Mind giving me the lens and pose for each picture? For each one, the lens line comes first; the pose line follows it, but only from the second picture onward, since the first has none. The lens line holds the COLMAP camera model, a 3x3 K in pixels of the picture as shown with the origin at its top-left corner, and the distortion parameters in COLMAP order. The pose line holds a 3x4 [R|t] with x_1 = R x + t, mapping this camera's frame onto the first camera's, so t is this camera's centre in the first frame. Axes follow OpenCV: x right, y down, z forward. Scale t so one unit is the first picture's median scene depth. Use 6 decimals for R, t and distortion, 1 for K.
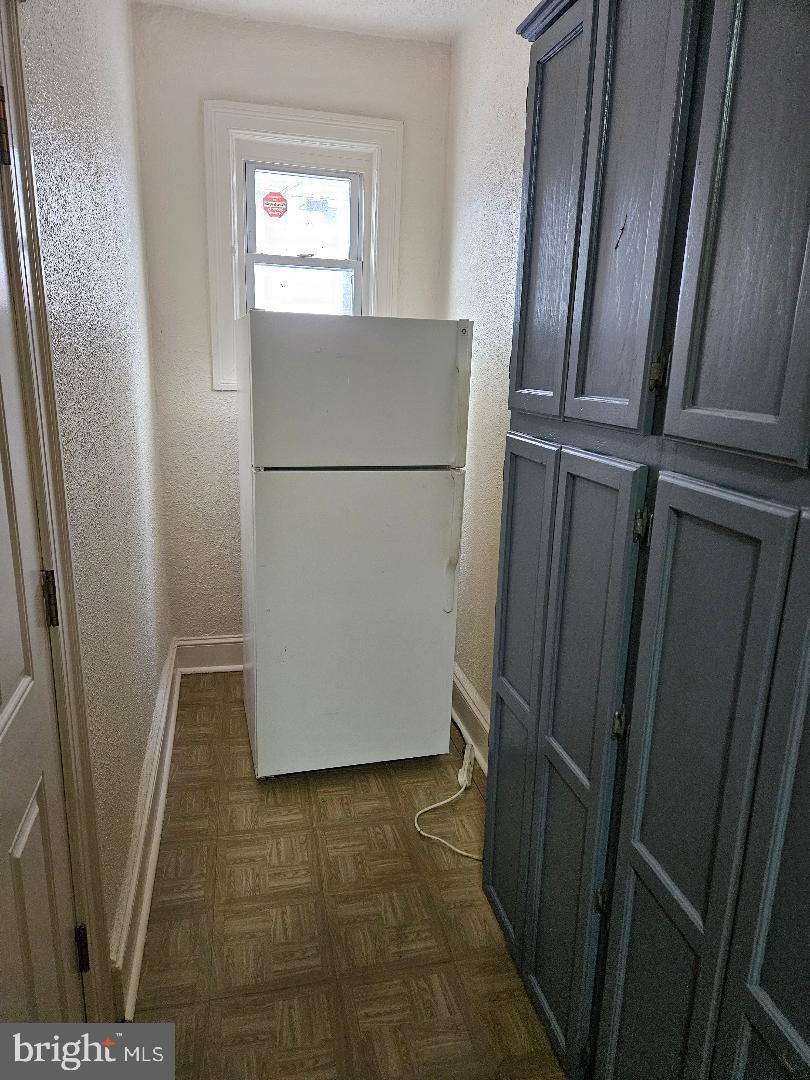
lens RADIAL K [[729.4, 0, 406.7], [0, 729.4, 540.9], [0, 0, 1]] dist [0.052607, -0.012970]
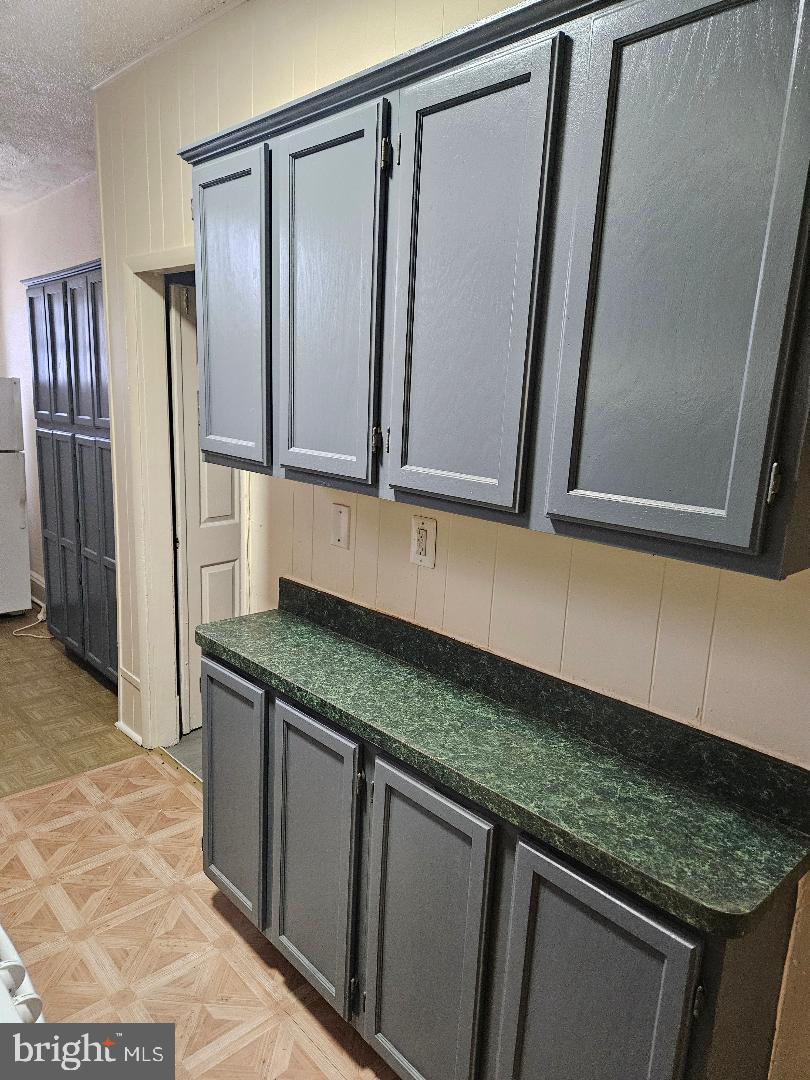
lens RADIAL K [[729.4, 0, 405.0], [0, 729.4, 541.5], [0, 0, 1]] dist [0.052607, -0.012970]
pose [[0.867669, -0.088896, 0.489130, -0.032751], [0.105395, 0.994411, -0.006235, 0.341273], [-0.485842, 0.056962, 0.872189, -1.586734]]
